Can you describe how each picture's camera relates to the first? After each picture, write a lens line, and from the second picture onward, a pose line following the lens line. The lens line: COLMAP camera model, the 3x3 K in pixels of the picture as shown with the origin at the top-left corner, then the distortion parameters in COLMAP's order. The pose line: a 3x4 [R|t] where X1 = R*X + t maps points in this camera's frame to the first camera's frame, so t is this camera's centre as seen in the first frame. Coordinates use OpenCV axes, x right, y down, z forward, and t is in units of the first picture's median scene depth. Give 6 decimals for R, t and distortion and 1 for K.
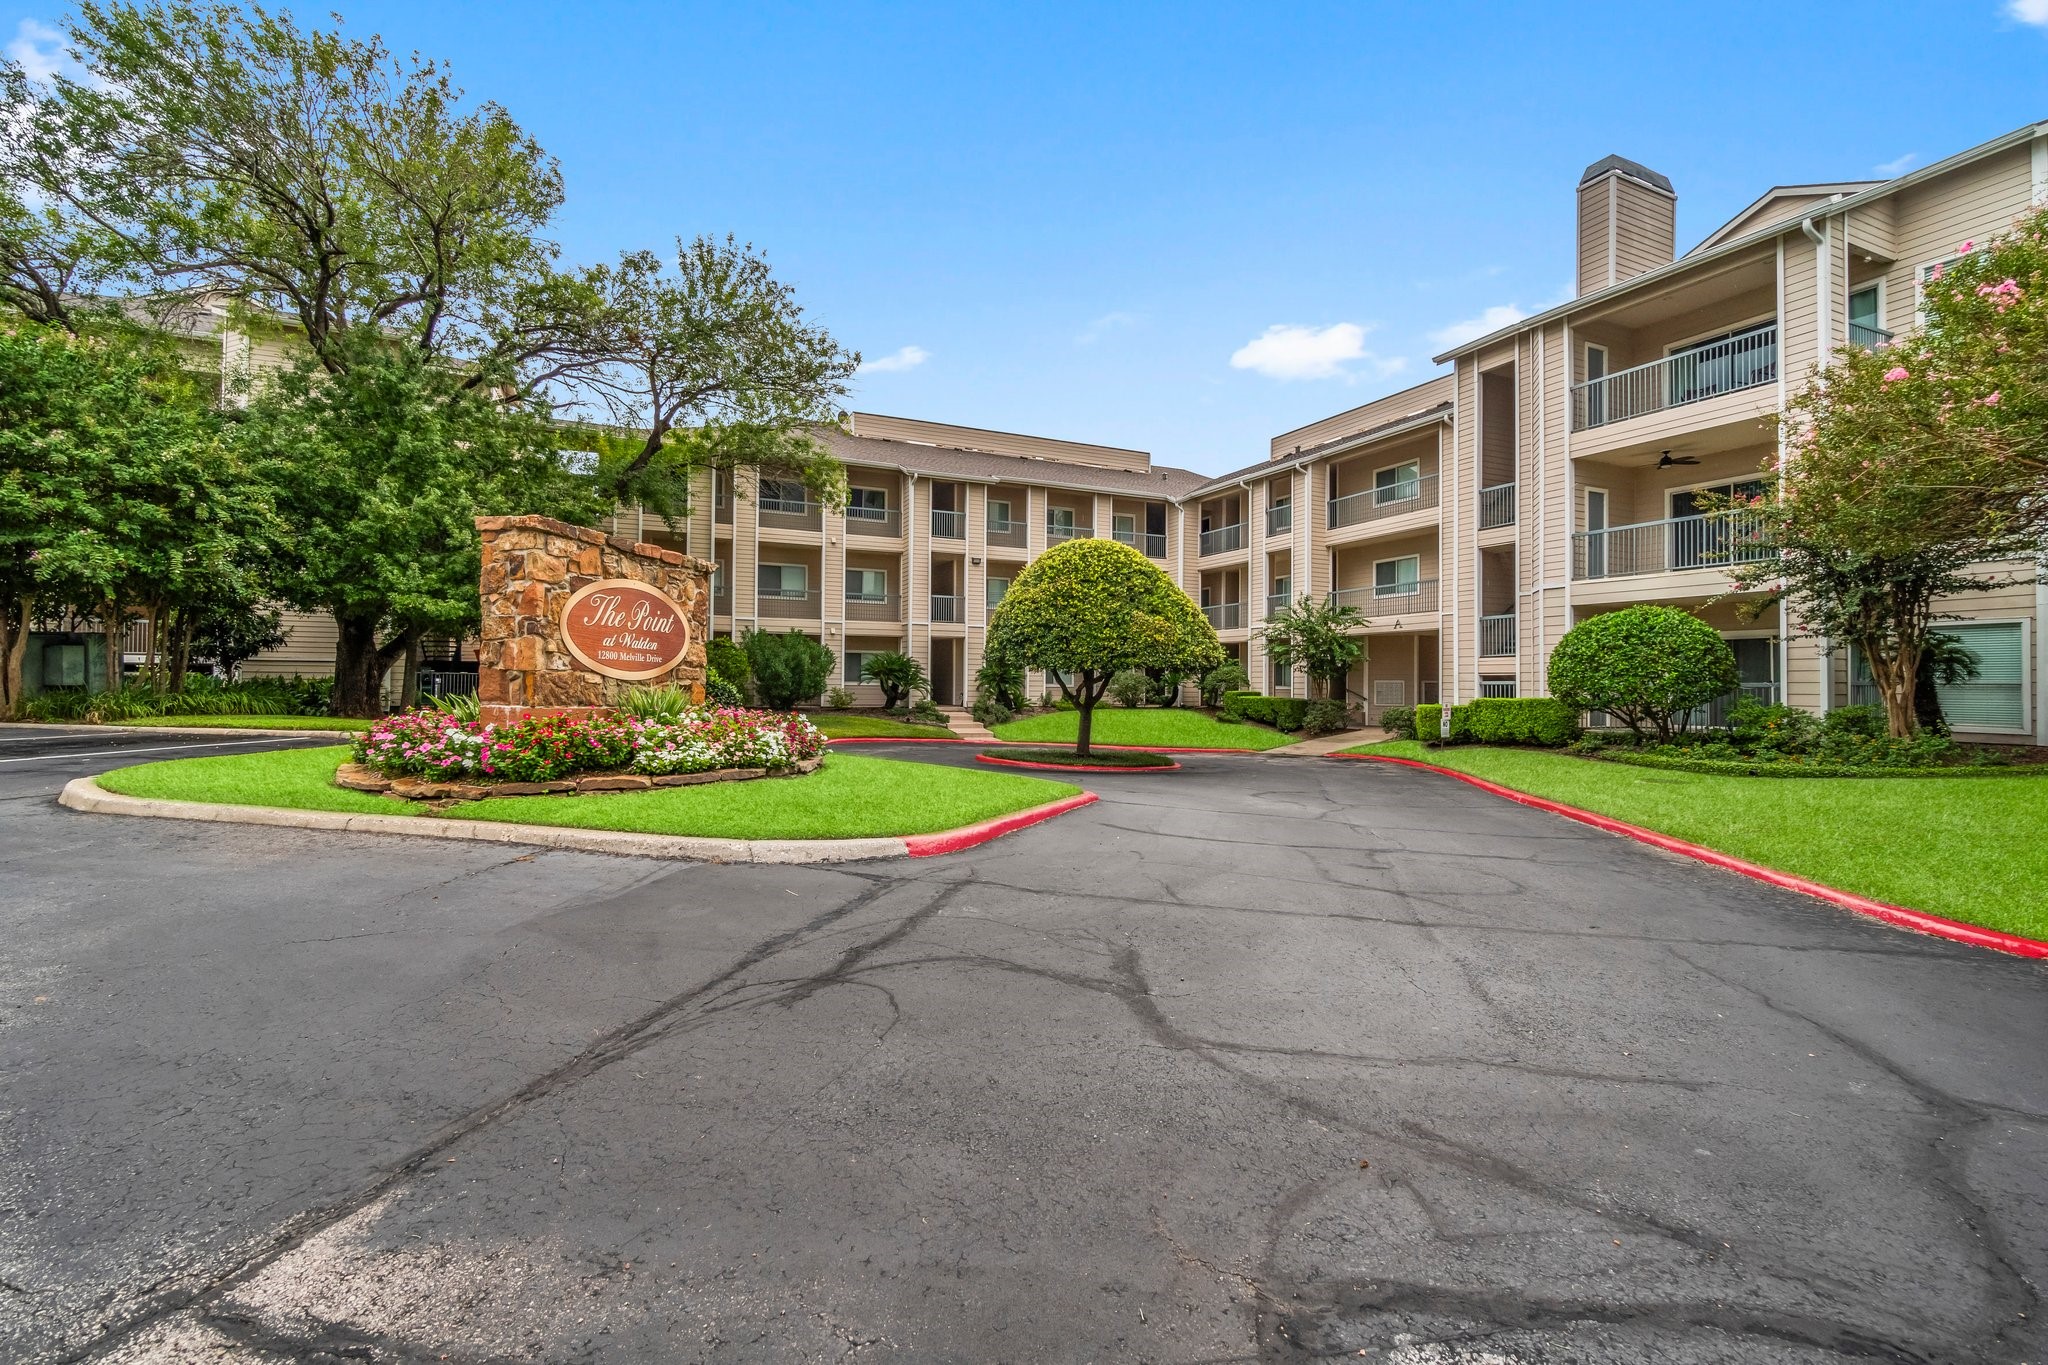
lens RADIAL K [[886.1, 0, 1010.5], [0, 886.1, 672.3], [0, 0, 1]] dist [-0.000919, -0.000119]
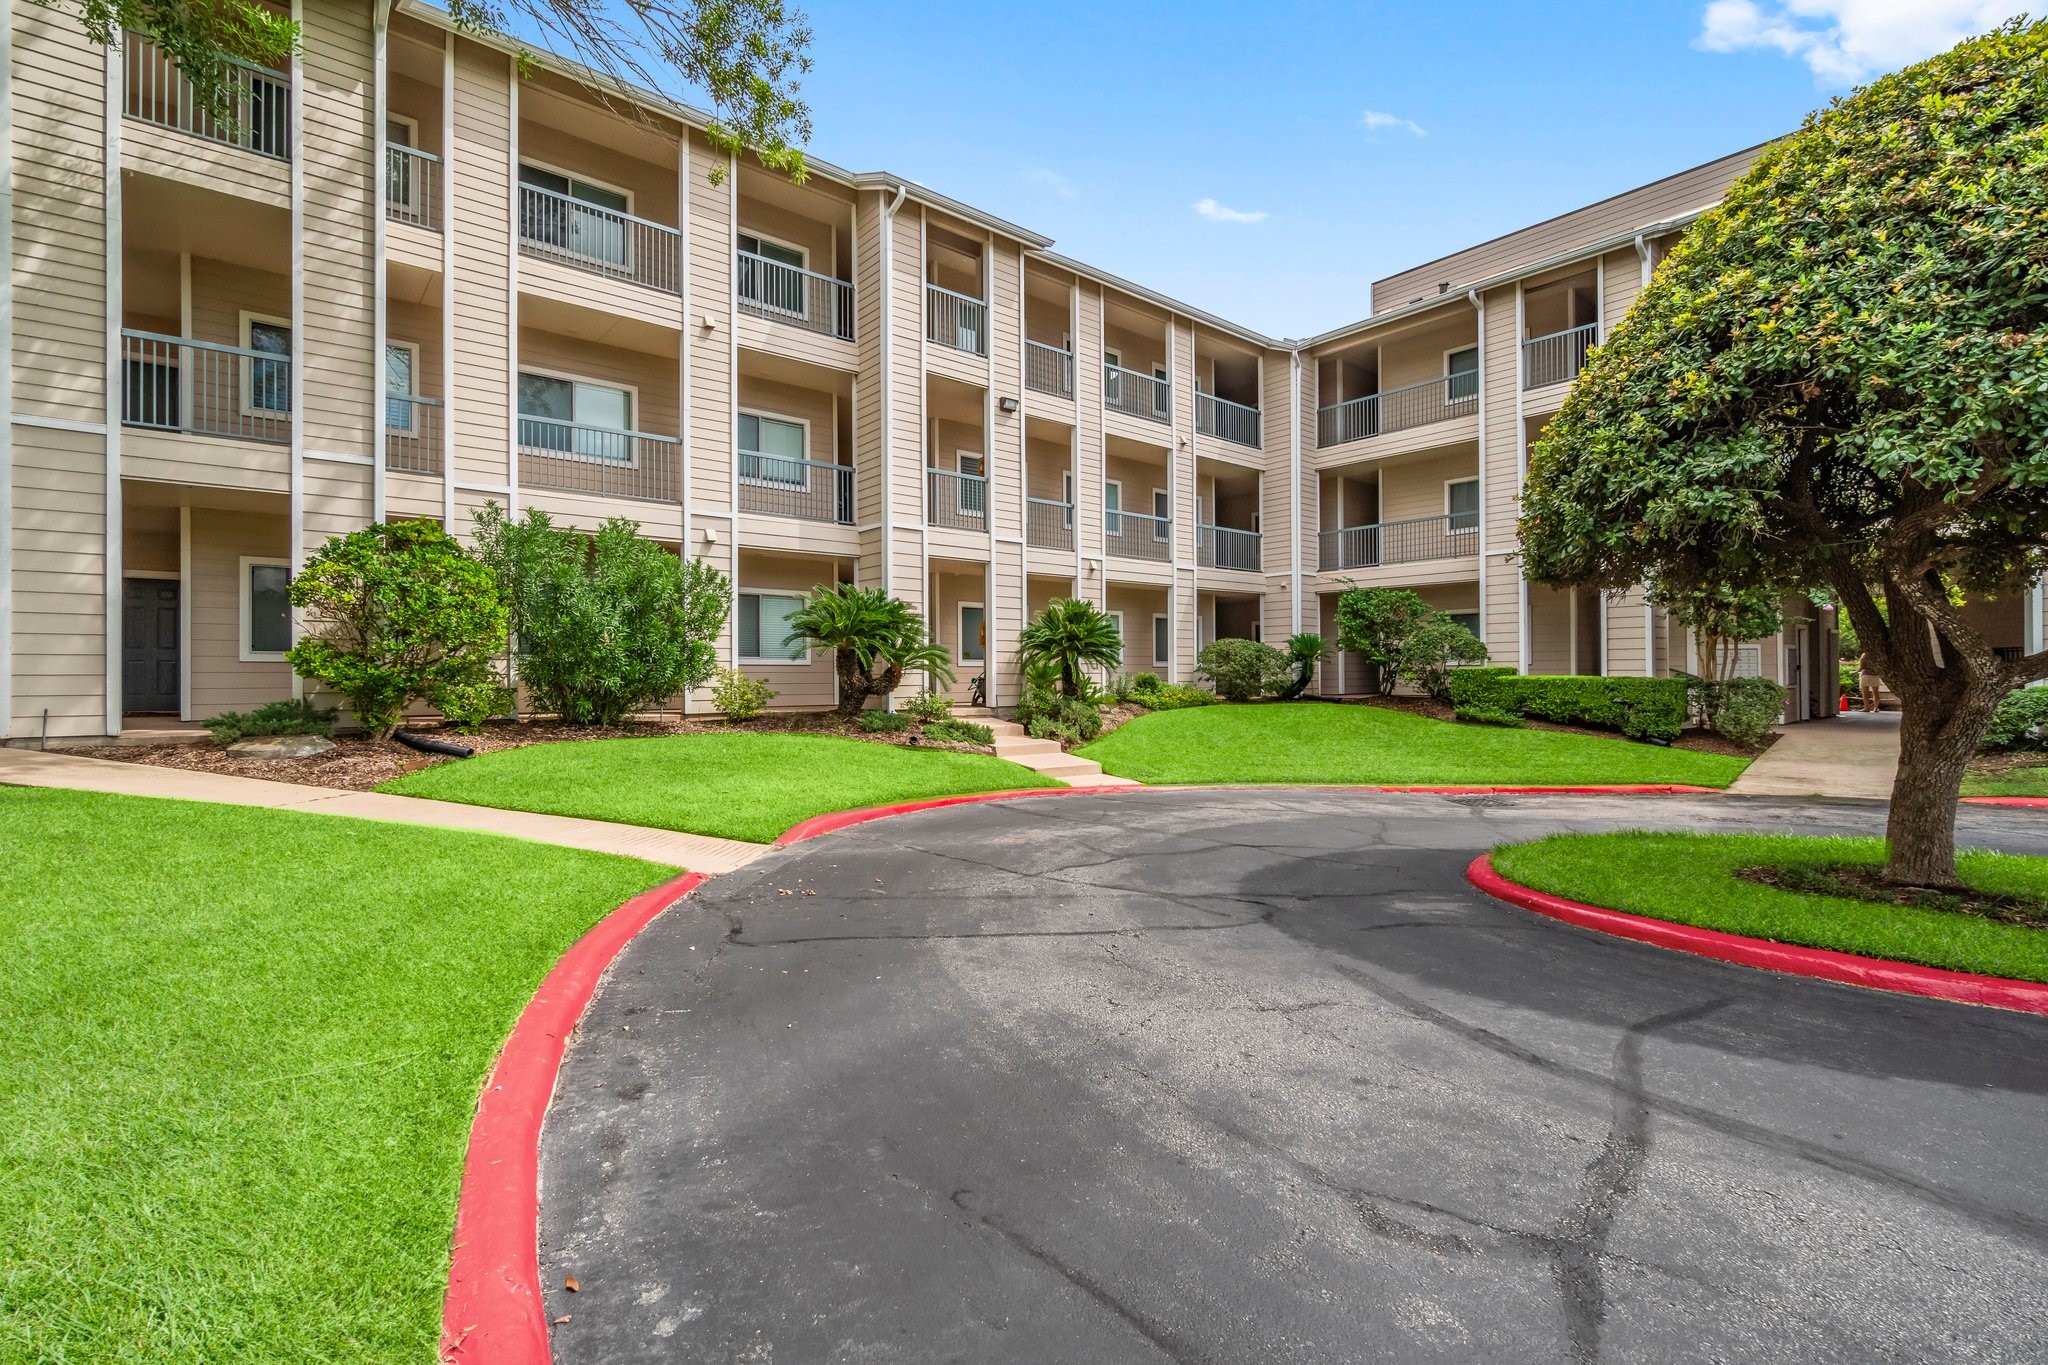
lens RADIAL K [[912.7, 0, 1013.9], [0, 912.7, 683.5], [0, 0, 1]] dist [-0.000530, -0.000290]
pose [[0.963275, -0.015314, 0.268079, -0.178043], [0.012146, 0.999835, 0.013474, 0.020373], [-0.268242, -0.009723, 0.963303, 0.535620]]
